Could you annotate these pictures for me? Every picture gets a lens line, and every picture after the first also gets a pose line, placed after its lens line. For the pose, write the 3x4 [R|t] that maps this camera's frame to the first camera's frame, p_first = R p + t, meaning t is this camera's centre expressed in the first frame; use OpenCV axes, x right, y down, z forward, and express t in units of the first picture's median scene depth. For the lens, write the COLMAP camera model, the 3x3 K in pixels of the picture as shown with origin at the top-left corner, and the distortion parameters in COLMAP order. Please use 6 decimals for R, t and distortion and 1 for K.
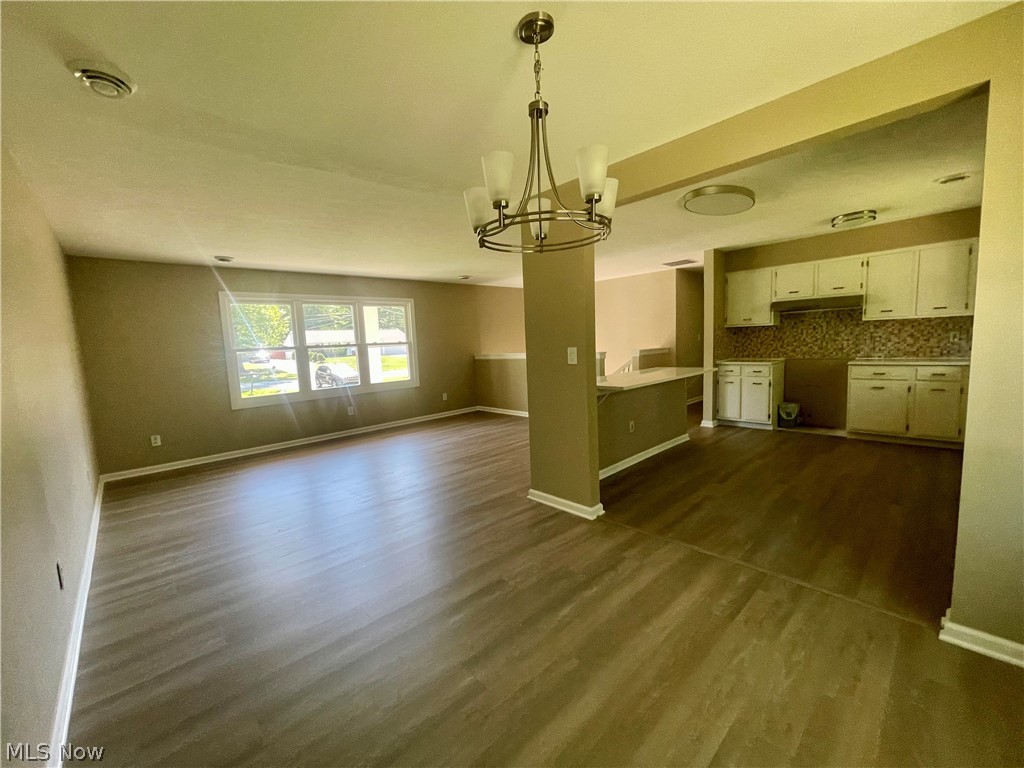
lens RADIAL K [[411.7, 0, 498.7], [0, 411.7, 381.3], [0, 0, 1]] dist [-0.002342, -0.000080]
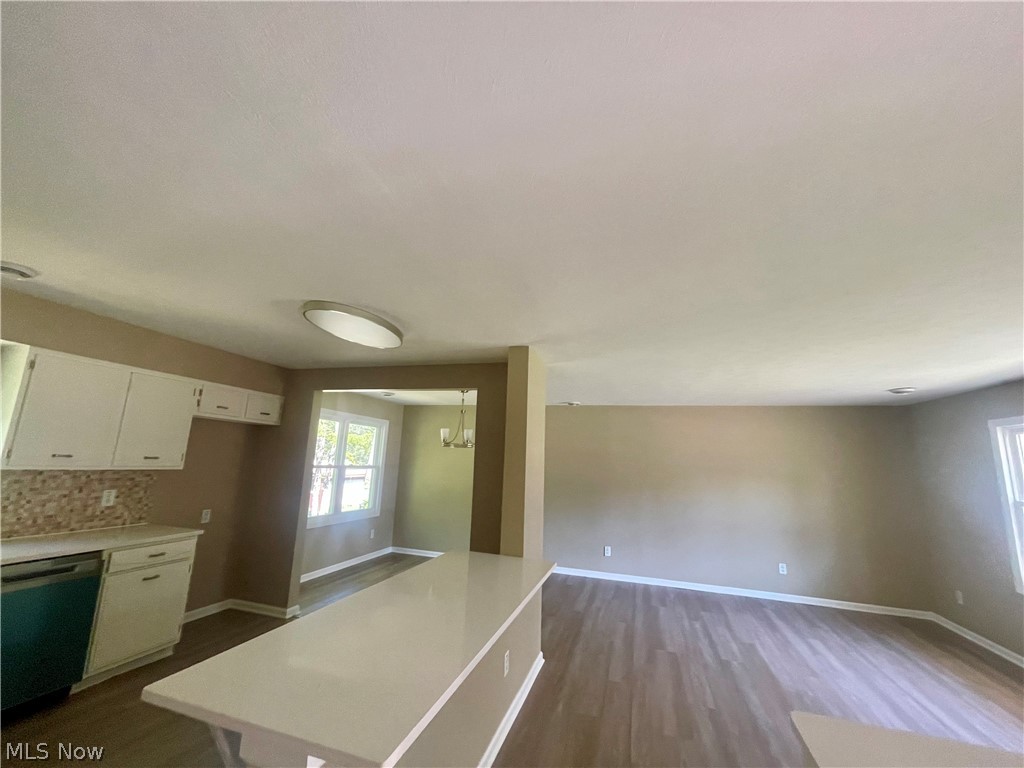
lens RADIAL K [[411.7, 0, 498.7], [0, 411.7, 381.3], [0, 0, 1]] dist [-0.002342, -0.000080]
pose [[-0.868774, -0.082853, -0.488229, 0.503424], [-0.049254, 0.995473, -0.081288, -0.202101], [0.492754, -0.046573, -0.868922, 1.341325]]
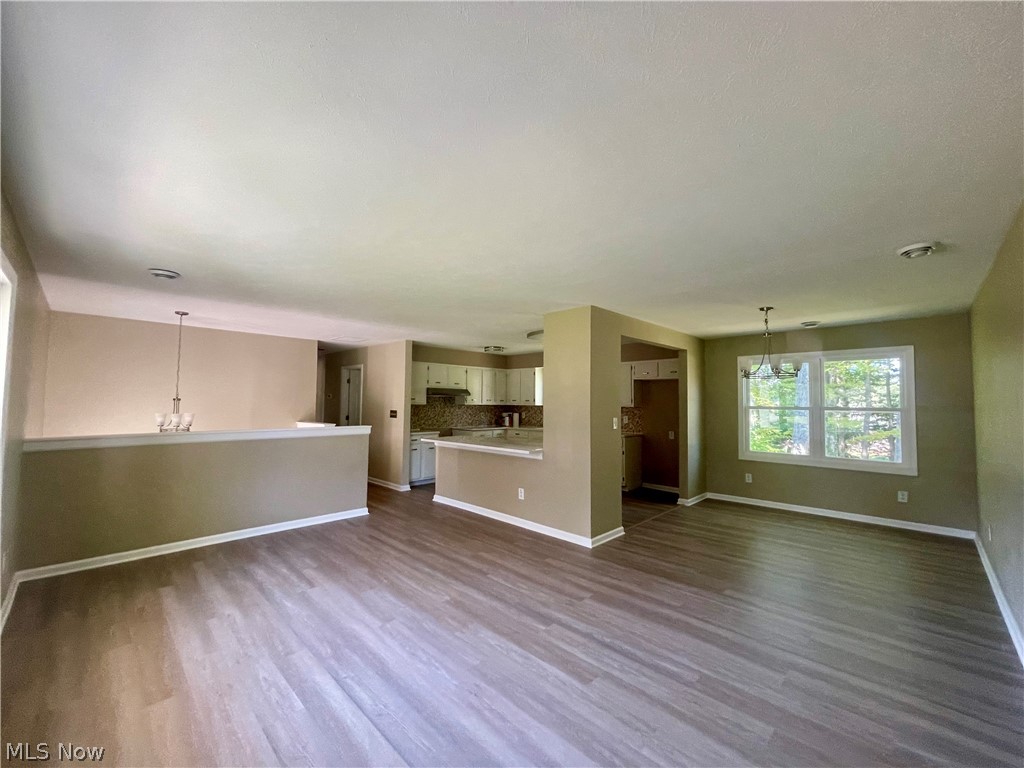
lens RADIAL K [[416.6, 0, 512.0], [0, 416.6, 384.0], [0, 0, 1]] dist [0.001643, 0.000387]
pose [[-0.070058, 0.091383, 0.993348, -0.836441], [0.091548, 0.992182, -0.084819, -0.070436], [-0.993333, 0.084997, -0.077876, 0.951263]]
